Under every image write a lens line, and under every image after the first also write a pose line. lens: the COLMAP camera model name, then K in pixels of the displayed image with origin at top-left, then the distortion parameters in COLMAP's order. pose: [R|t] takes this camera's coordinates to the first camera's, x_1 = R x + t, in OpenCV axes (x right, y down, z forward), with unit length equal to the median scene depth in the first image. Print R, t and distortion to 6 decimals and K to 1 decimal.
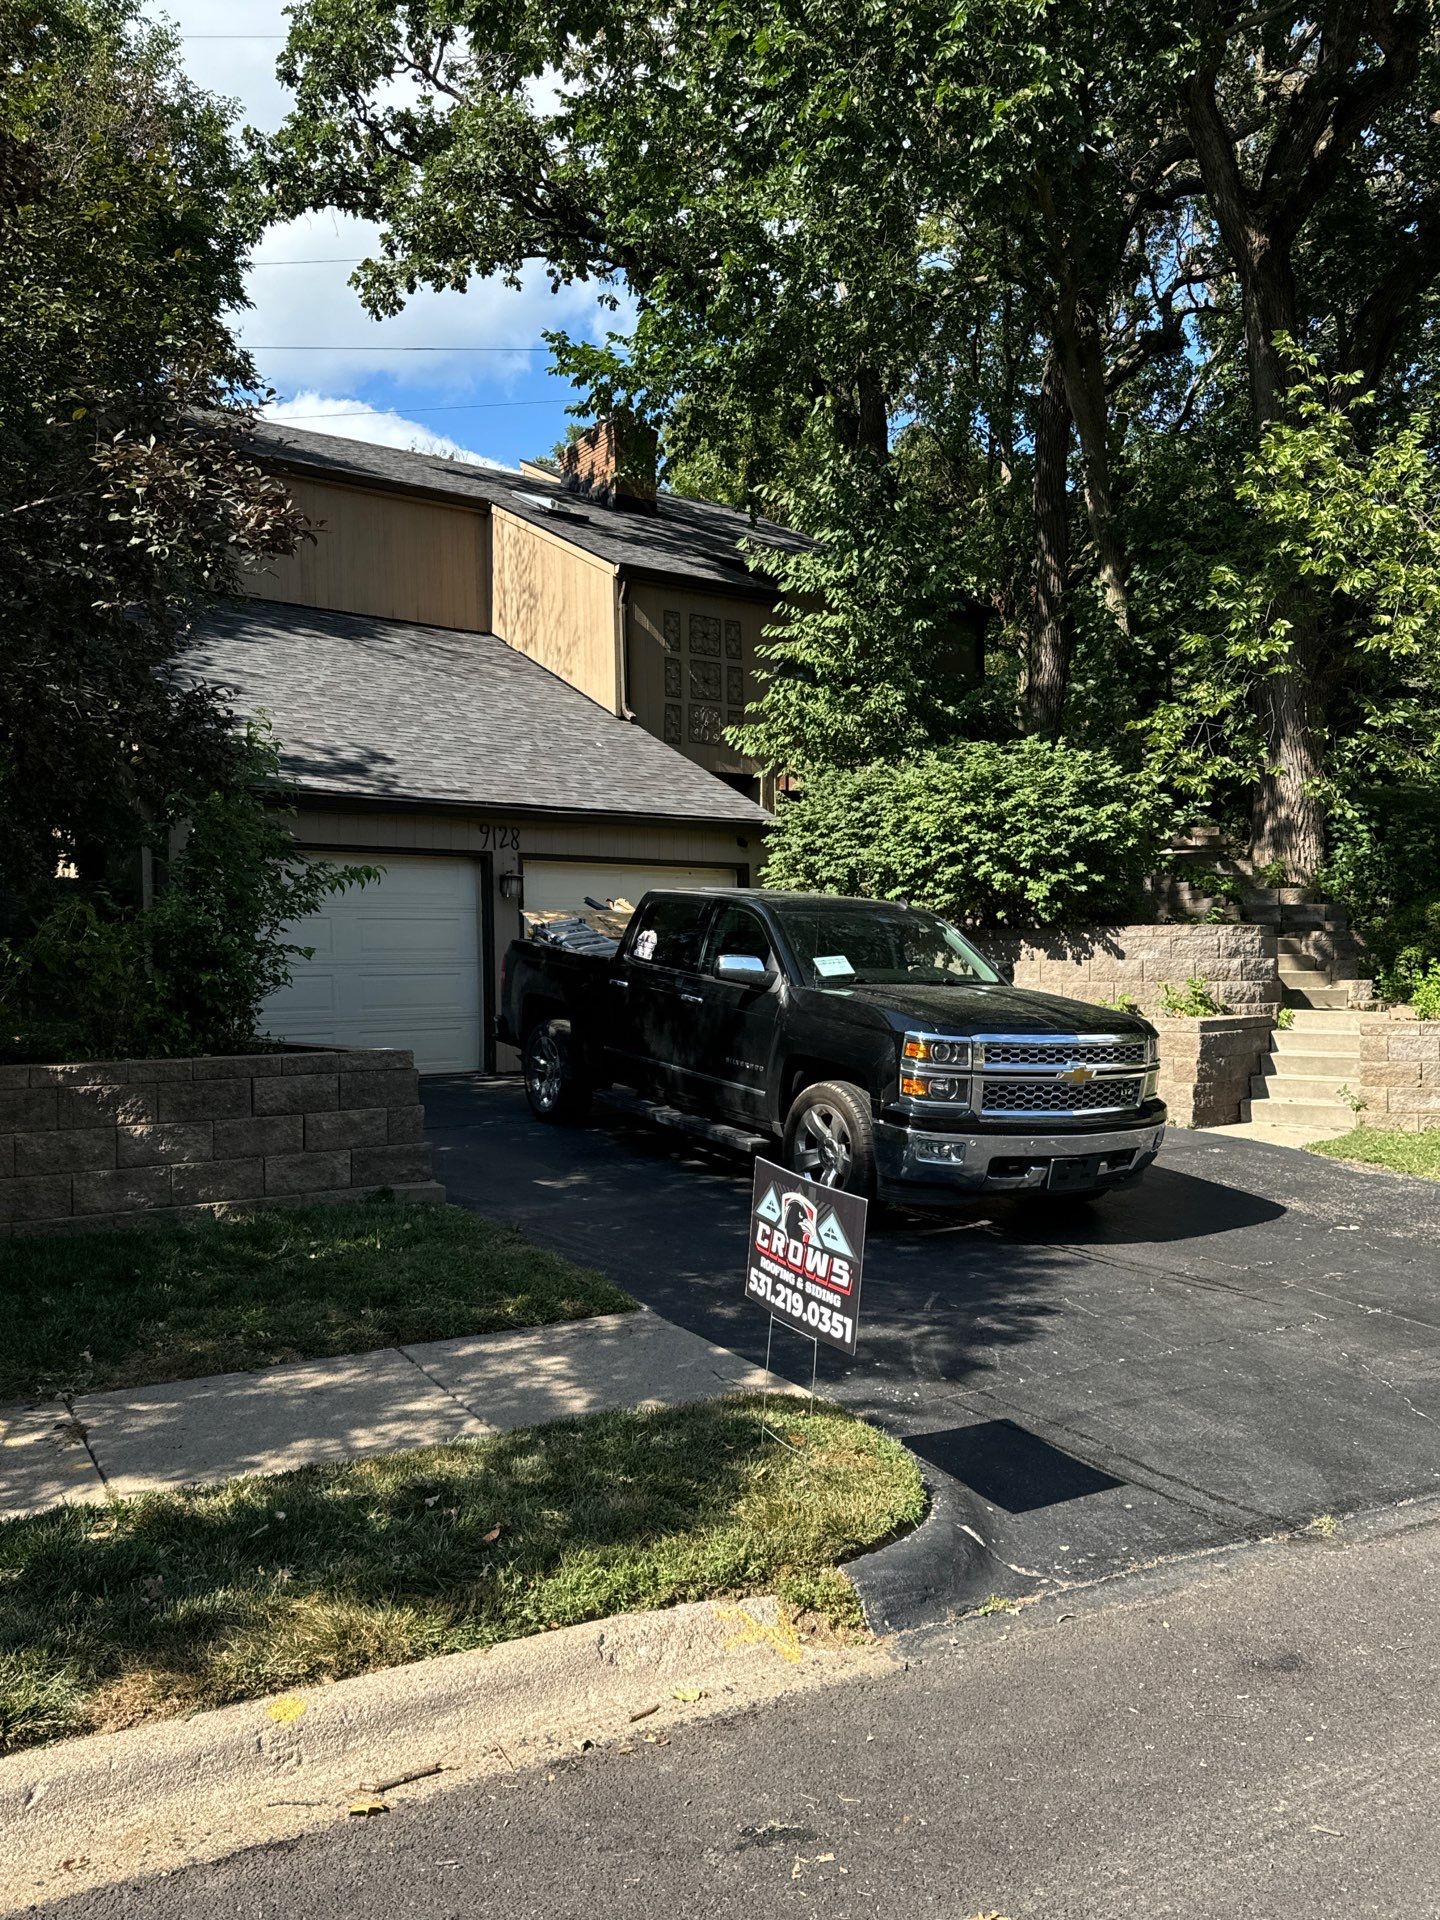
lens RADIAL K [[1505.5, 0, 701.5], [0, 1505.5, 996.6], [0, 0, 1]] dist [0.120915, 0.001102]
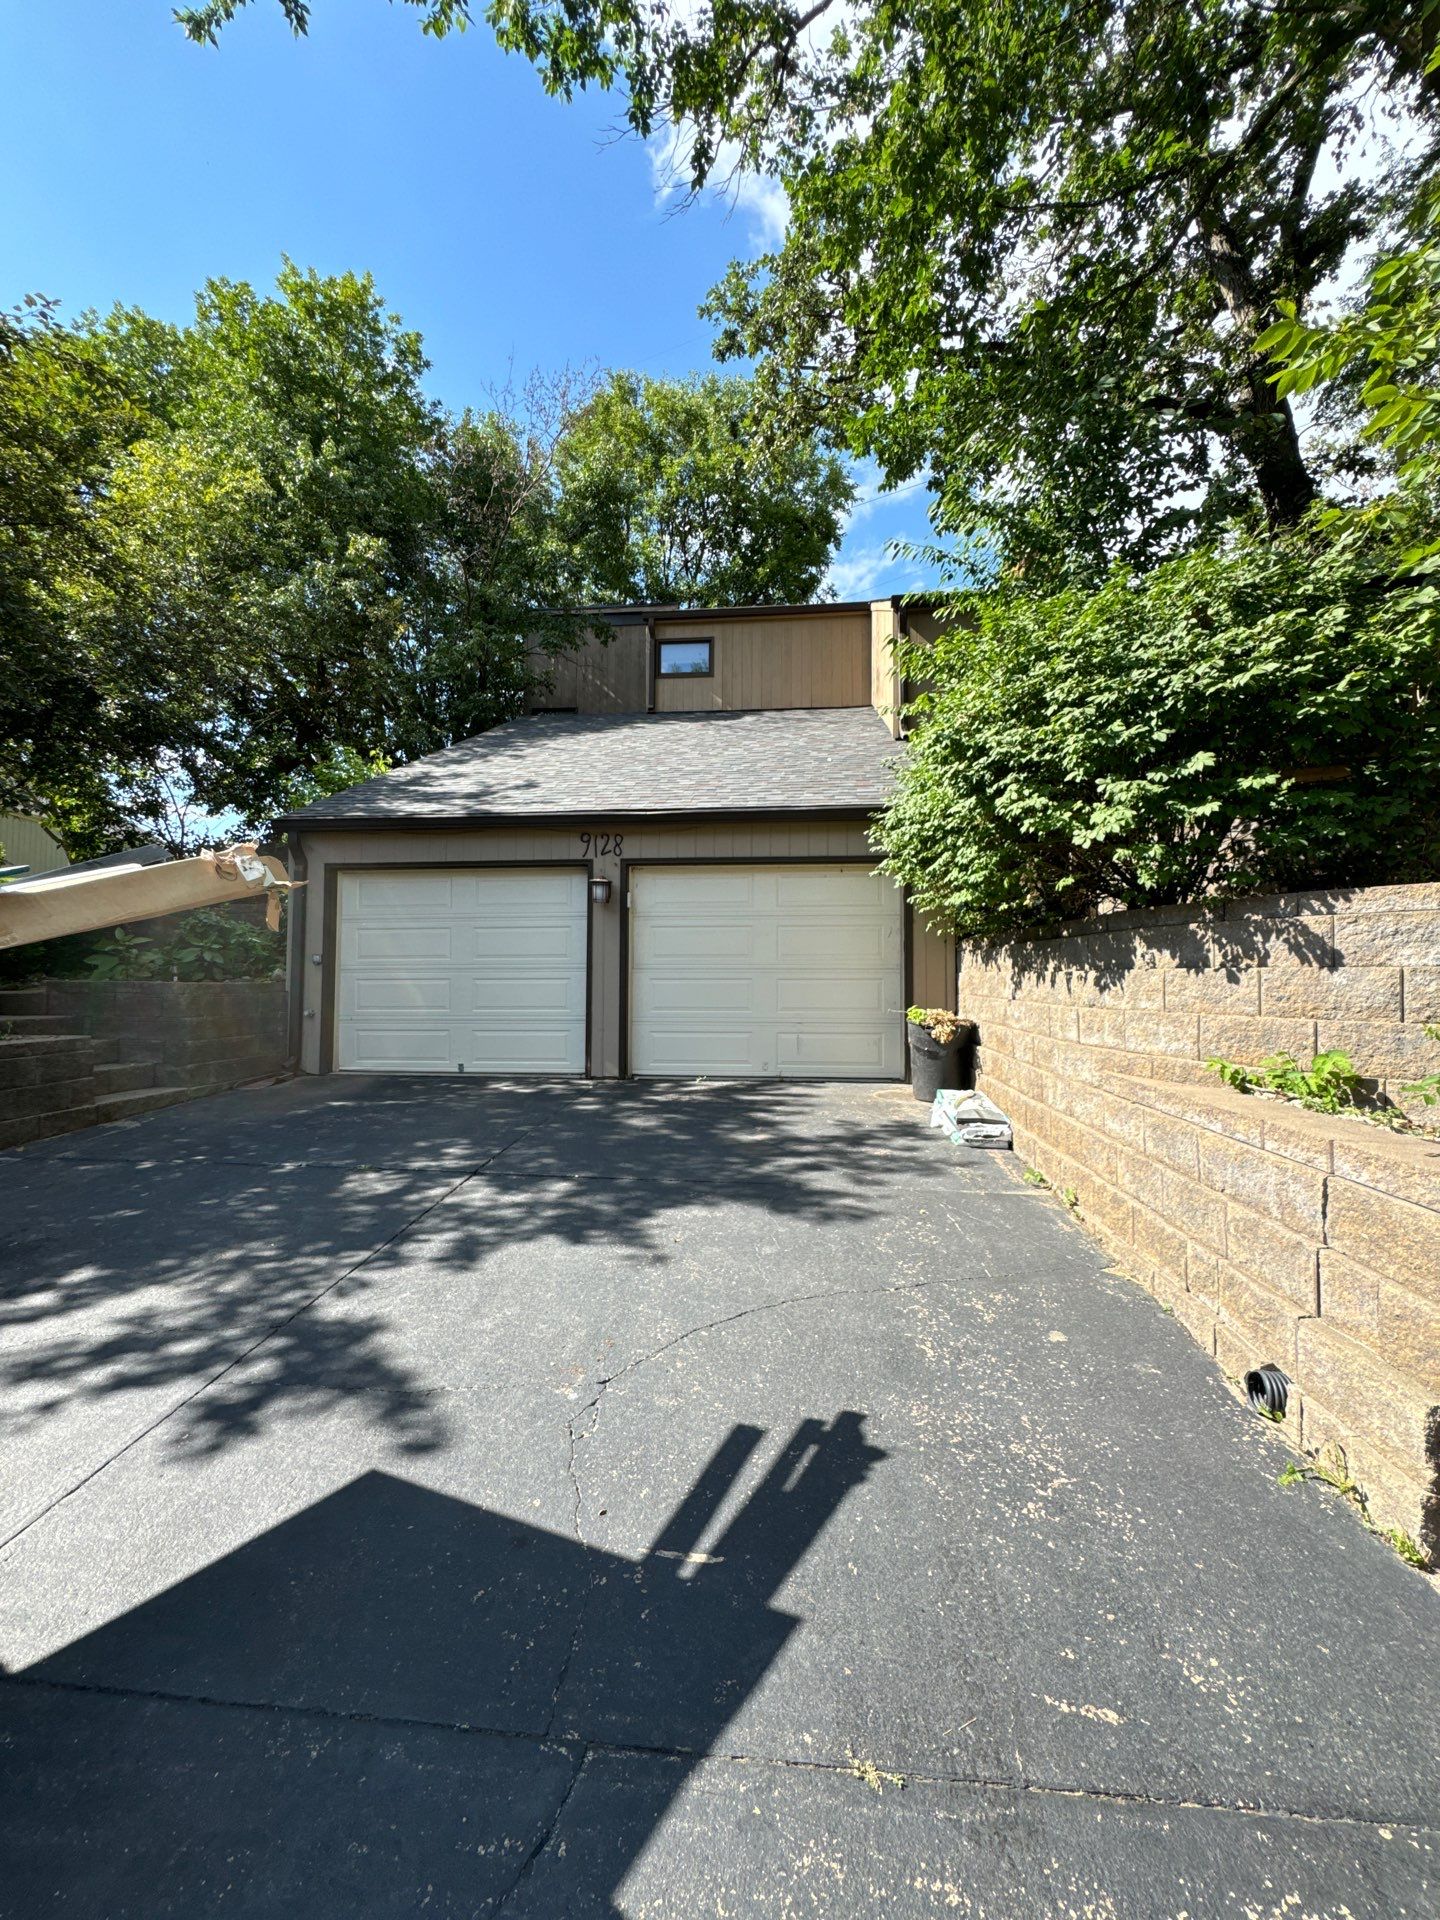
lens RADIAL K [[757.5, 0, 725.2], [0, 757.5, 960.4], [0, 0, 1]] dist [-0.003636, 0.000517]
pose [[0.749546, -0.002109, -0.661949, 0.289877], [-0.019455, 0.999493, -0.025213, -0.017829], [0.661666, 0.031777, 0.749125, 0.735602]]
